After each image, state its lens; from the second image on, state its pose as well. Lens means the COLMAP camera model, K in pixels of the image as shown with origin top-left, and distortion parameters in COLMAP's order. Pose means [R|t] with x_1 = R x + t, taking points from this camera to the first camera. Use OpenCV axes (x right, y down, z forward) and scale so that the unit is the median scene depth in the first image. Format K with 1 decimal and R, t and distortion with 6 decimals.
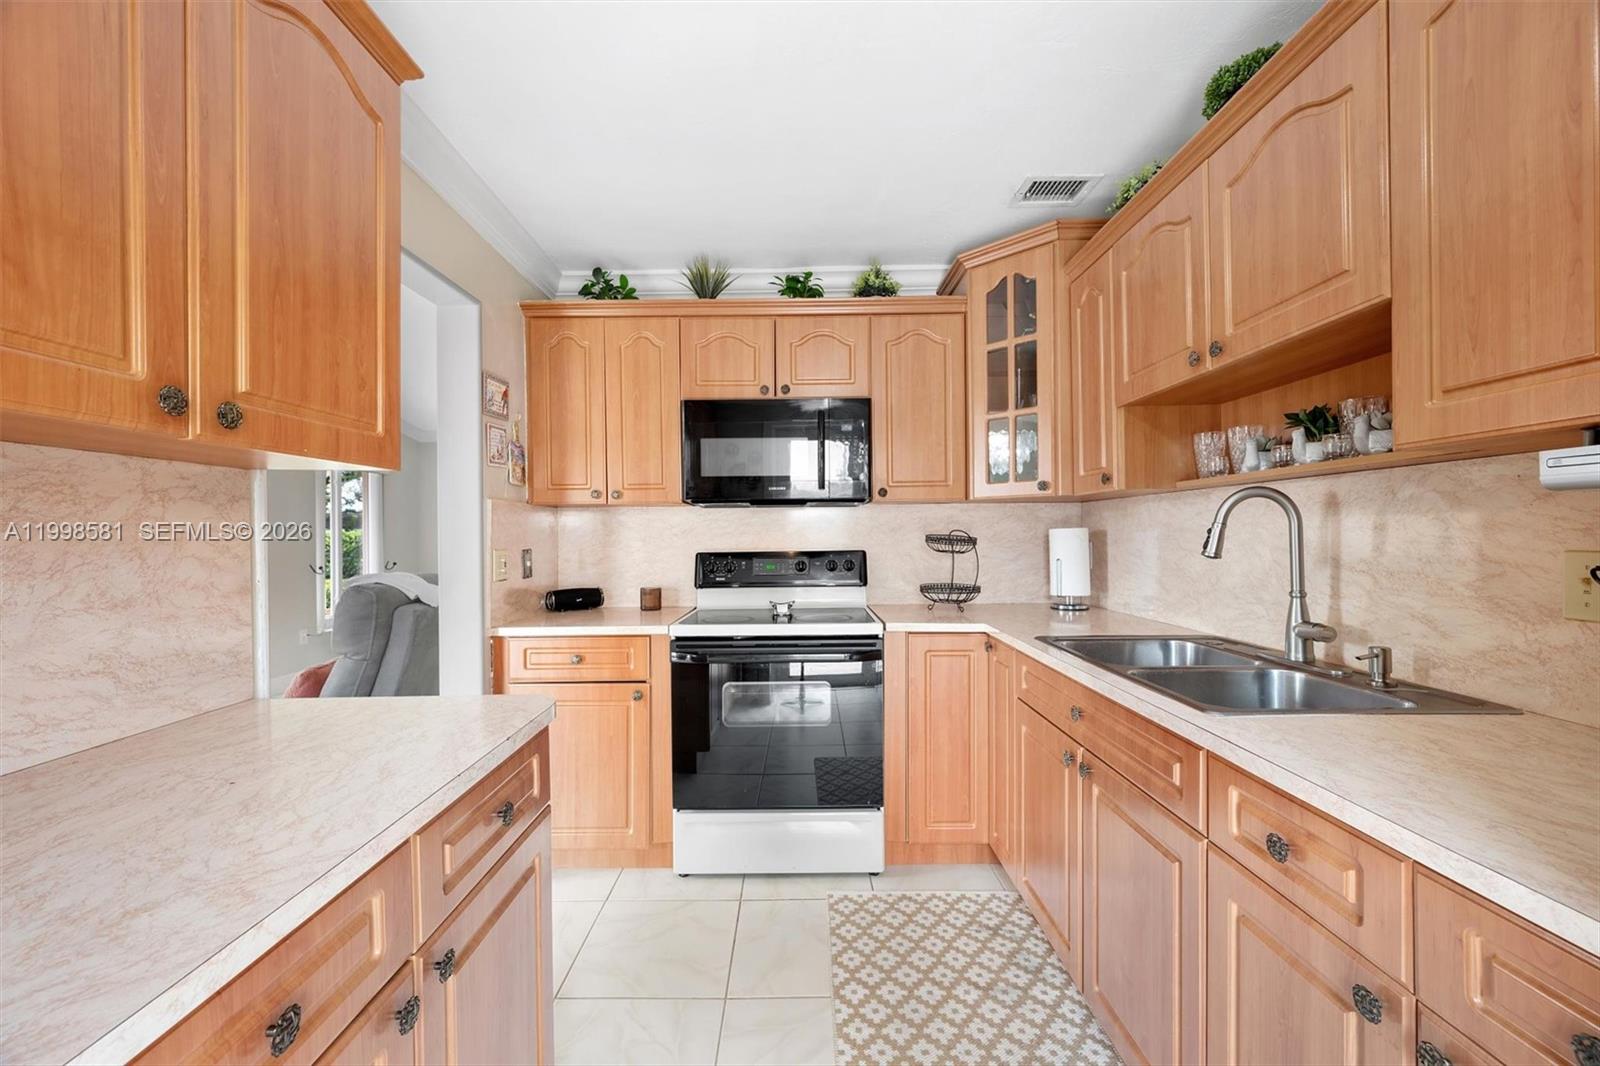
lens RADIAL K [[642.9, 0, 793.8], [0, 642.9, 533.2], [0, 0, 1]] dist [0.001533, -0.001122]
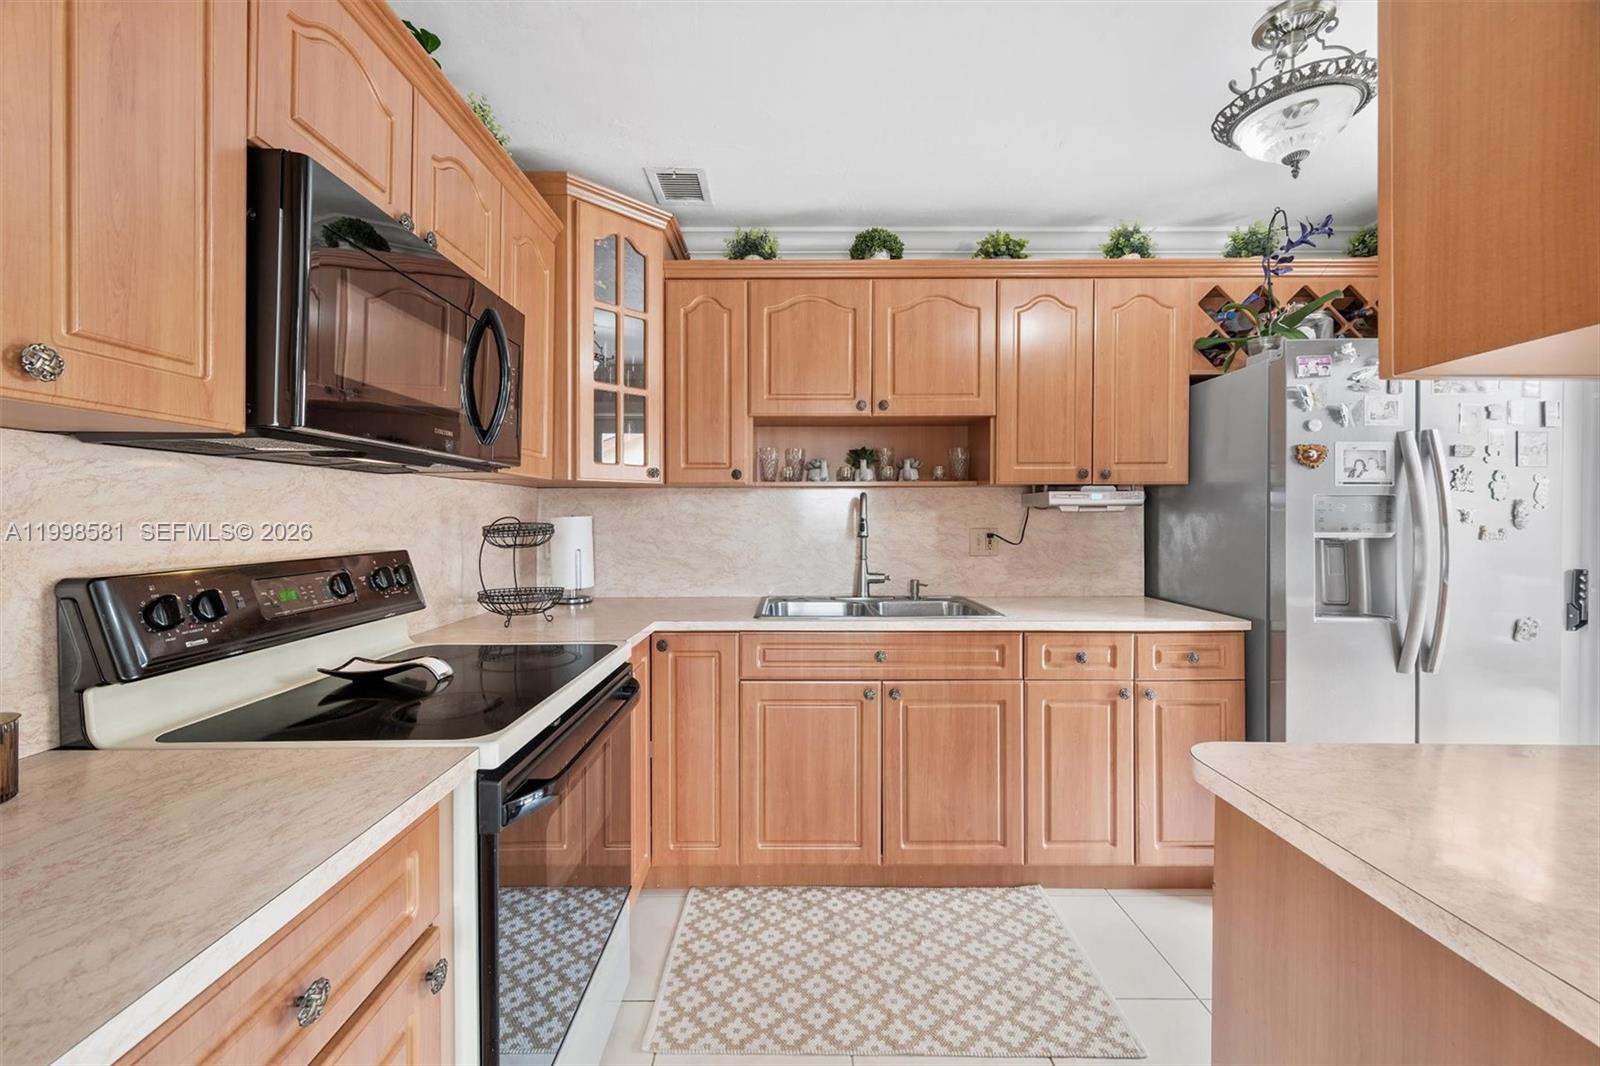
lens RADIAL K [[642.9, 0, 802.3], [0, 642.9, 516.4], [0, 0, 1]] dist [0.001533, -0.001122]
pose [[-0.019993, 0.011724, 0.999731, -0.797017], [0.000992, 0.999931, -0.011707, 0.005906], [-0.999800, 0.000757, -0.020003, 1.061799]]
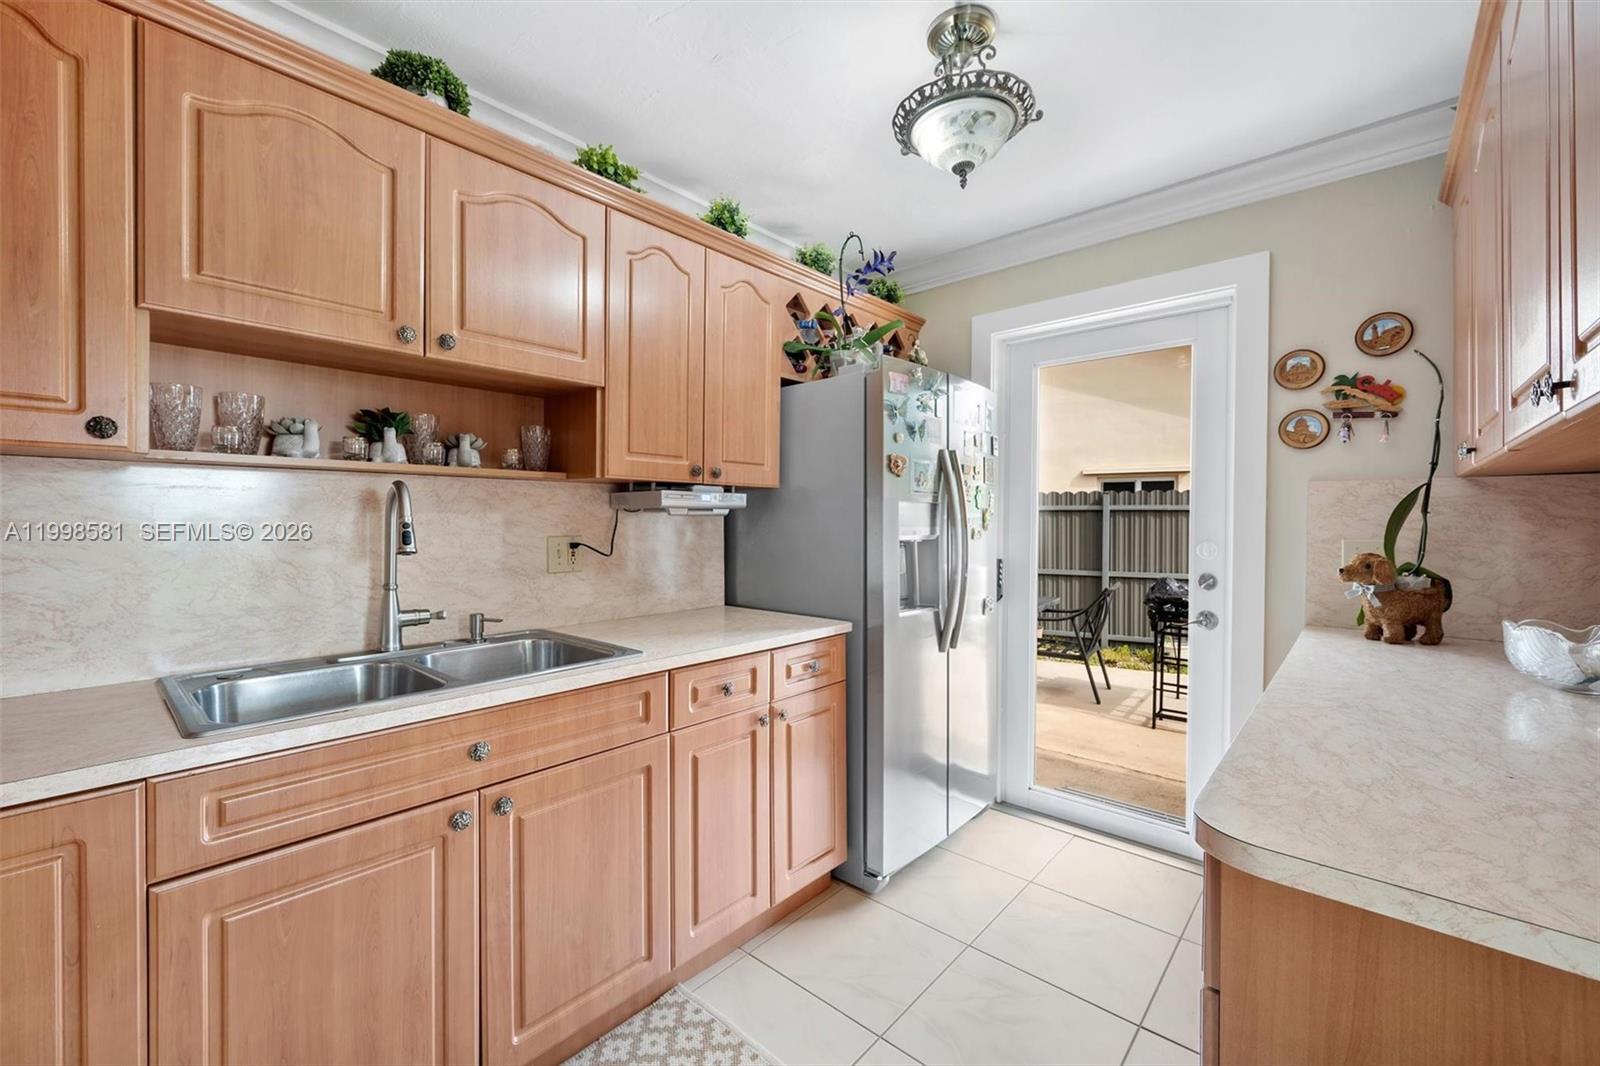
lens RADIAL K [[642.9, 0, 799.2], [0, 642.9, 526.8], [0, 0, 1]] dist [0.001533, -0.001122]
pose [[-0.750107, 0.005605, 0.661293, -0.355498], [0.007921, 0.999968, 0.000509, 0.002726], [-0.661269, 0.005620, -0.750128, 1.194451]]
